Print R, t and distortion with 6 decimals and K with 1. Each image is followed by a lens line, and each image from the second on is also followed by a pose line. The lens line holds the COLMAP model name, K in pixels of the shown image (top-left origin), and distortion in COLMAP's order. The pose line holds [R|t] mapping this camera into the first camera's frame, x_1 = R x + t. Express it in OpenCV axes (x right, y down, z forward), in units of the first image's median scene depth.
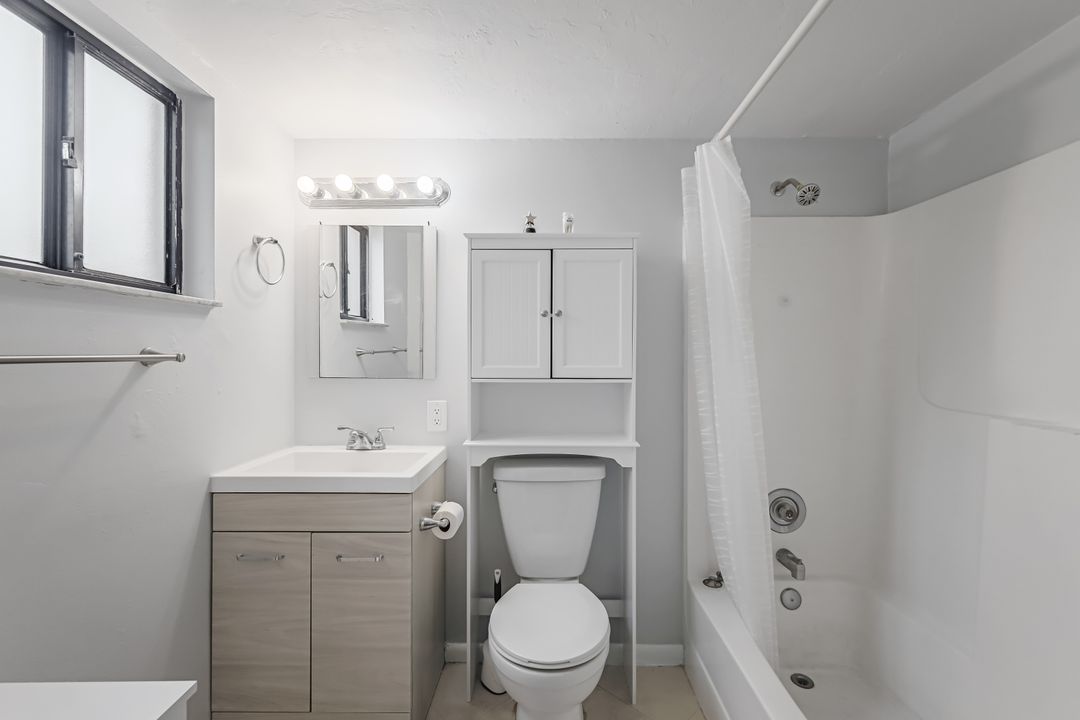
lens RADIAL K [[471.0, 0, 542.3], [0, 471.0, 354.9], [0, 0, 1]] dist [0.002687, 0.000149]
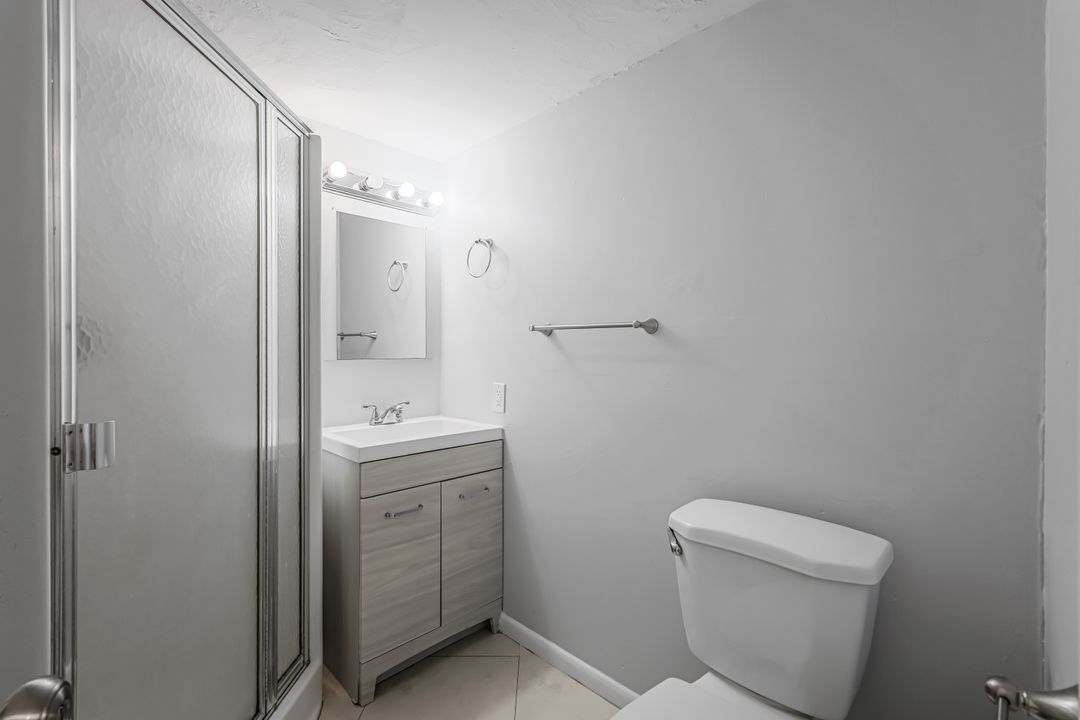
lens RADIAL K [[469.4, 0, 542.7], [0, 469.4, 361.4], [0, 0, 1]] dist [0.001149, 0.000408]
pose [[0.686135, -0.001536, 0.727472, -1.034009], [-0.006179, 0.999949, 0.007940, 0.050287], [-0.727448, -0.009943, 0.686091, -0.010847]]
